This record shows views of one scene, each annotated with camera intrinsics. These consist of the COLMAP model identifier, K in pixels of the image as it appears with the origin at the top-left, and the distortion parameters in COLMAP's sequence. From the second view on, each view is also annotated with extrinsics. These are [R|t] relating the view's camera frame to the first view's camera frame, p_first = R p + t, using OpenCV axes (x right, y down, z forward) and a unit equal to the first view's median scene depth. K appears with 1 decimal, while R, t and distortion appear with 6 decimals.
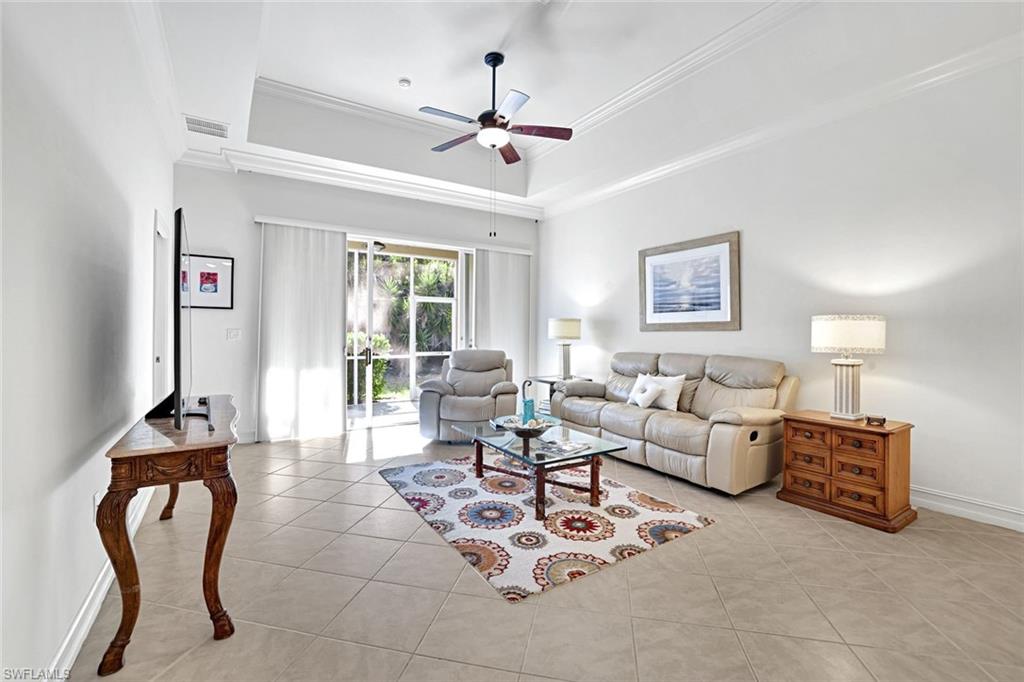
lens RADIAL K [[440.5, 0, 504.1], [0, 440.5, 338.6], [0, 0, 1]] dist [-0.041849, 0.015878]
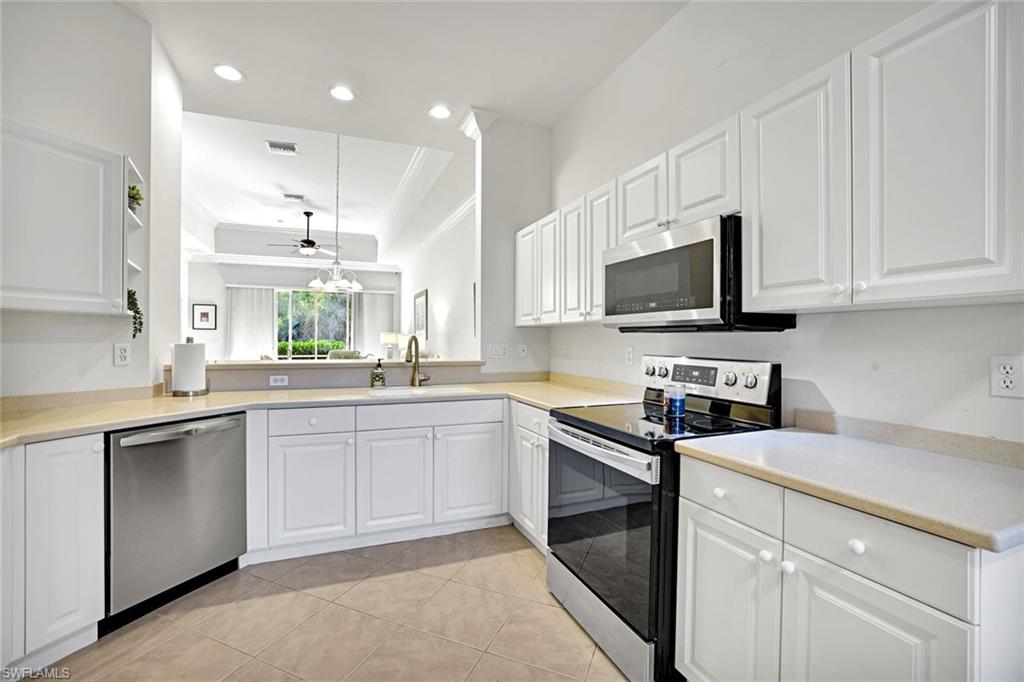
lens RADIAL K [[440.5, 0, 504.1], [0, 440.5, 338.6], [0, 0, 1]] dist [-0.041849, 0.015878]
pose [[0.983029, -0.000380, -0.183452, 1.099339], [-0.003053, 0.999825, -0.018434, 0.011060], [0.183427, 0.018681, 0.982856, -0.782405]]
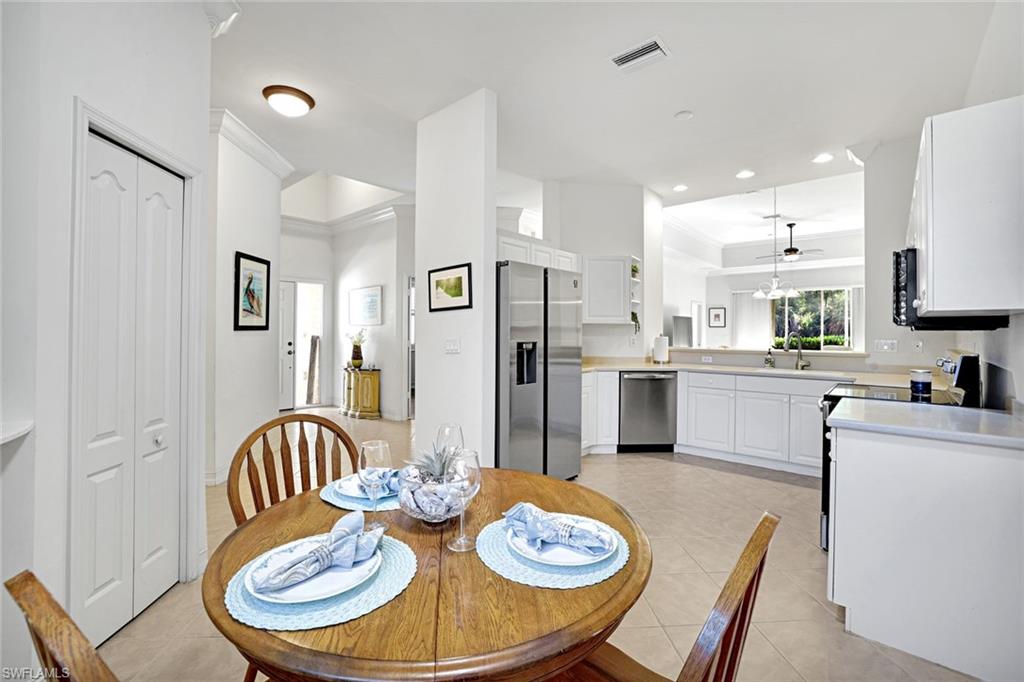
lens RADIAL K [[440.5, 0, 504.1], [0, 440.5, 338.6], [0, 0, 1]] dist [-0.041849, 0.015878]
pose [[0.253851, 0.011001, -0.967181, 1.608556], [-0.018944, 0.999800, 0.006400, 0.012977], [0.967058, 0.016698, 0.254008, -0.989943]]
